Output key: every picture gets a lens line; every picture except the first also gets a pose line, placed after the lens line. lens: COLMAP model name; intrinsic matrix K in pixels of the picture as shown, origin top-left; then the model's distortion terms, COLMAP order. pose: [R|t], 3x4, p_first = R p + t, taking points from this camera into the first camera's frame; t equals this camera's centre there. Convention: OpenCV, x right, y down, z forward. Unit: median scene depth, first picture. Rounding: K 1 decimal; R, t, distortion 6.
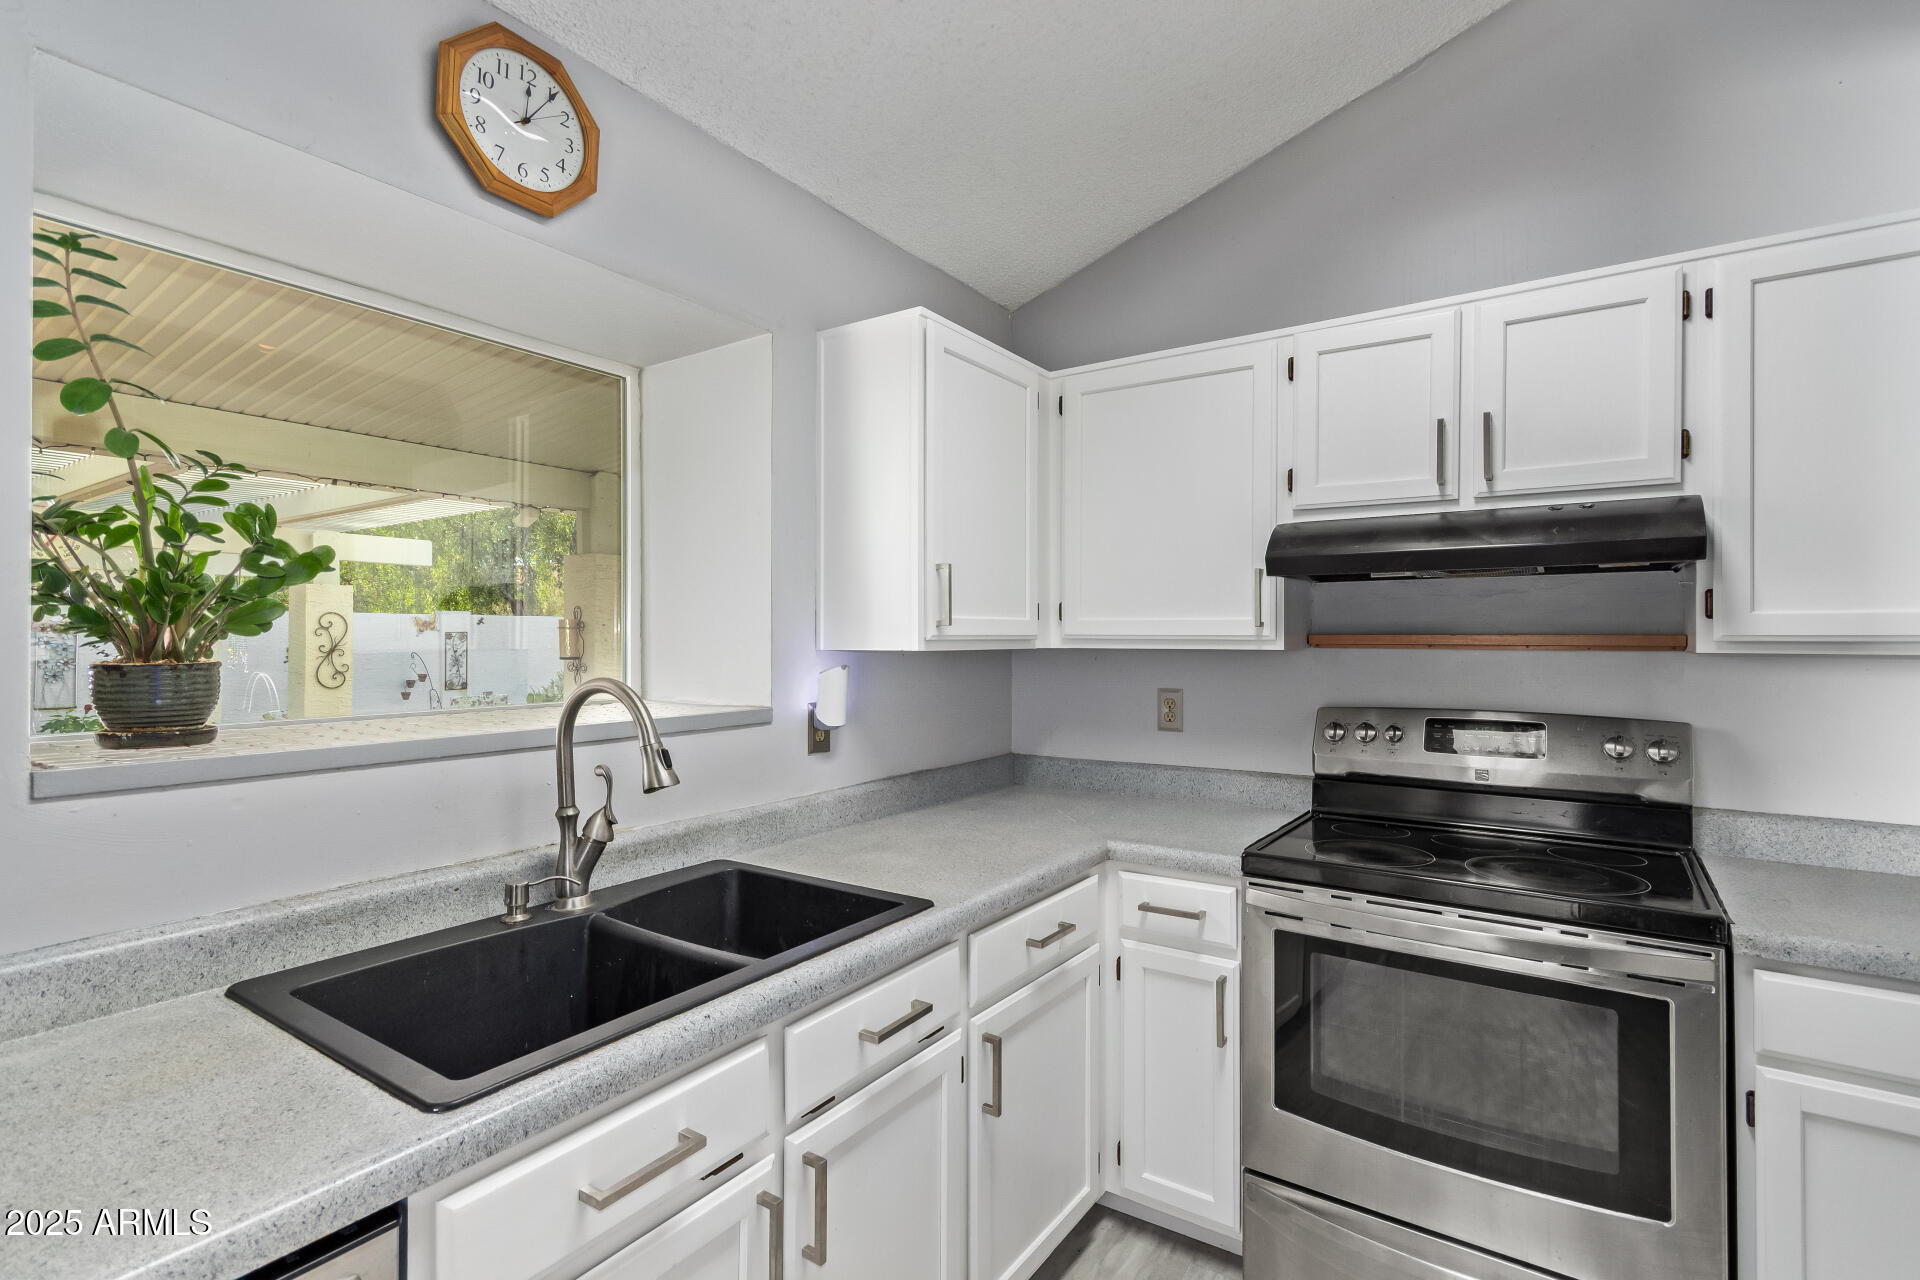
lens RADIAL K [[891.4, 0, 968.1], [0, 891.4, 631.2], [0, 0, 1]] dist [0.003341, -0.001576]
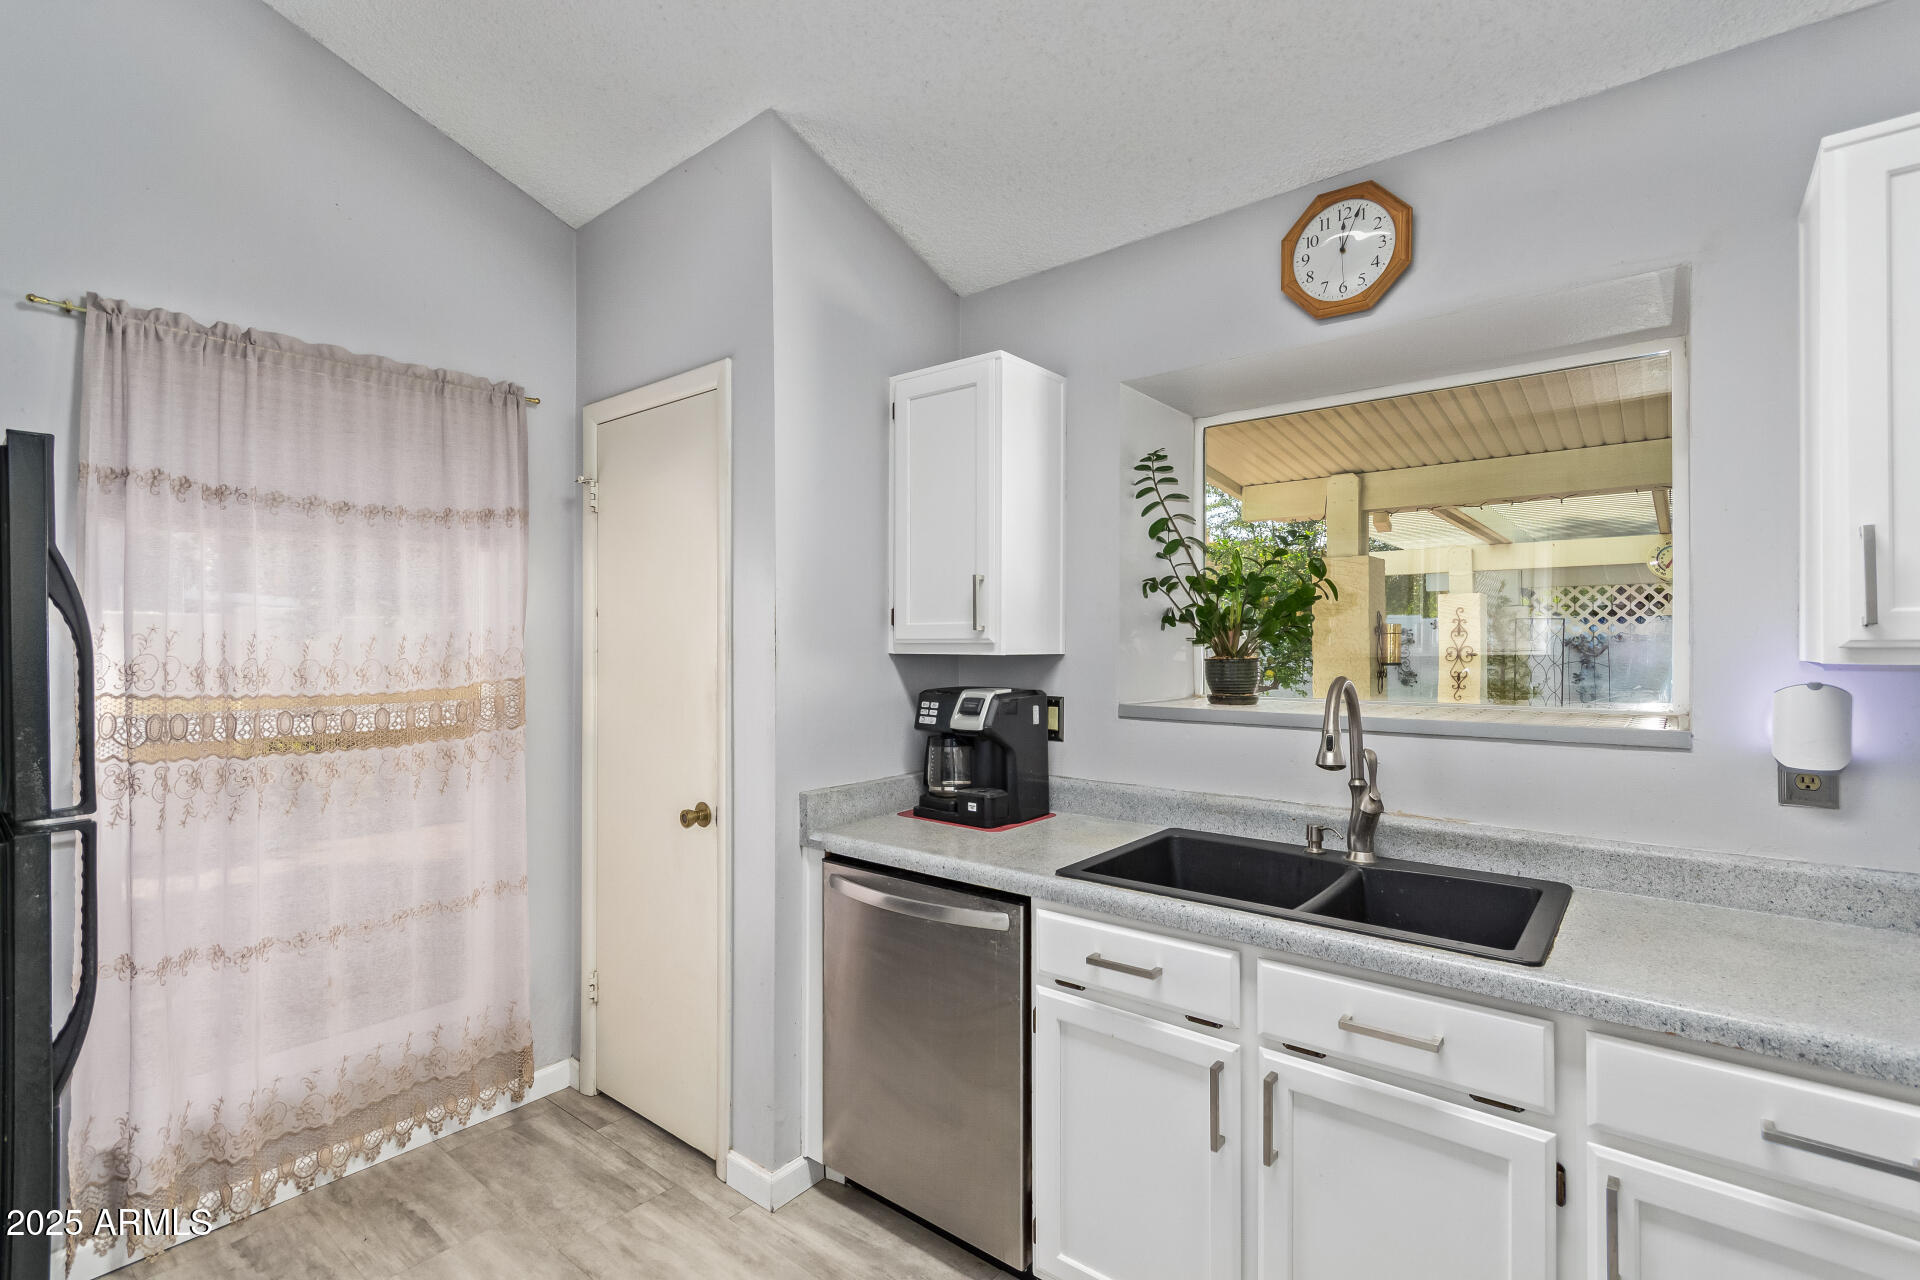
lens RADIAL K [[891.4, 0, 959.2], [0, 891.4, 642.4], [0, 0, 1]] dist [0.003341, -0.001576]
pose [[-0.090880, -0.002660, -0.995858, 0.645087], [0.007512, 0.999966, -0.003356, 0.002635], [0.995834, -0.007786, -0.090857, 0.418697]]
